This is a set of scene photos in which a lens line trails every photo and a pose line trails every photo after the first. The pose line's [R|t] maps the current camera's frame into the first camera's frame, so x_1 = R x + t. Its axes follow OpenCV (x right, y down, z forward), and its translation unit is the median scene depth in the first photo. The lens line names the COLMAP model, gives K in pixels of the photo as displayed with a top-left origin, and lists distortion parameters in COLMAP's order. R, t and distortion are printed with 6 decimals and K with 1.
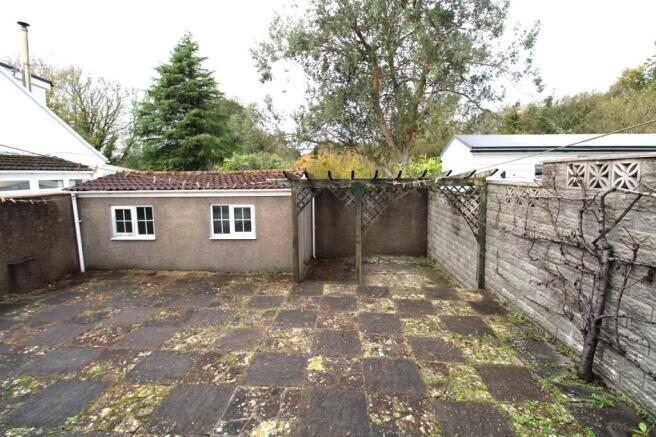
lens RADIAL K [[303.1, 0, 331.4], [0, 303.1, 209.0], [0, 0, 1]] dist [0.000468, -0.012650]
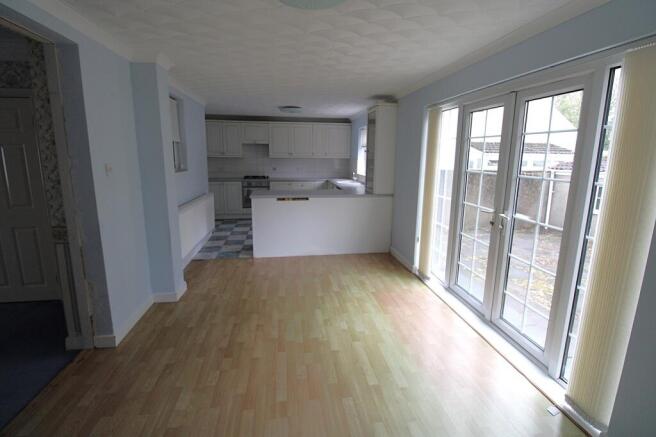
lens RADIAL K [[303.1, 0, 331.4], [0, 303.1, 209.0], [0, 0, 1]] dist [0.000468, -0.012650]
pose [[0.209630, 0.184074, -0.960298, 0.276491], [-0.127577, 0.978873, 0.159785, 0.025643], [0.969422, 0.089016, 0.228685, -0.269081]]
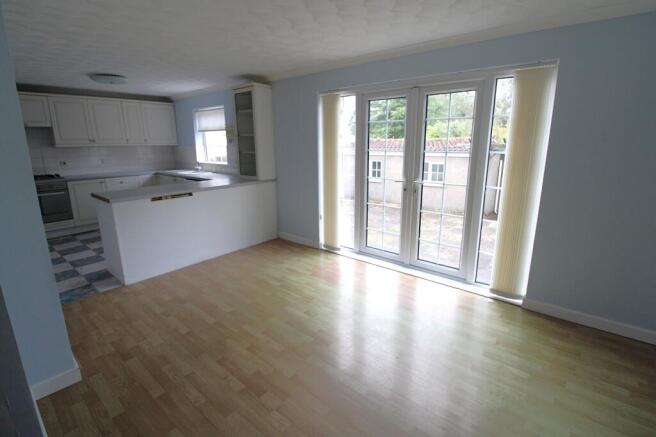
lens RADIAL K [[303.1, 0, 331.4], [0, 303.1, 209.0], [0, 0, 1]] dist [0.000468, -0.012650]
pose [[0.807427, 0.131141, -0.575207, 0.145291], [-0.069754, 0.989363, 0.127650, 0.054996], [0.585829, -0.062945, 0.807986, -0.452775]]
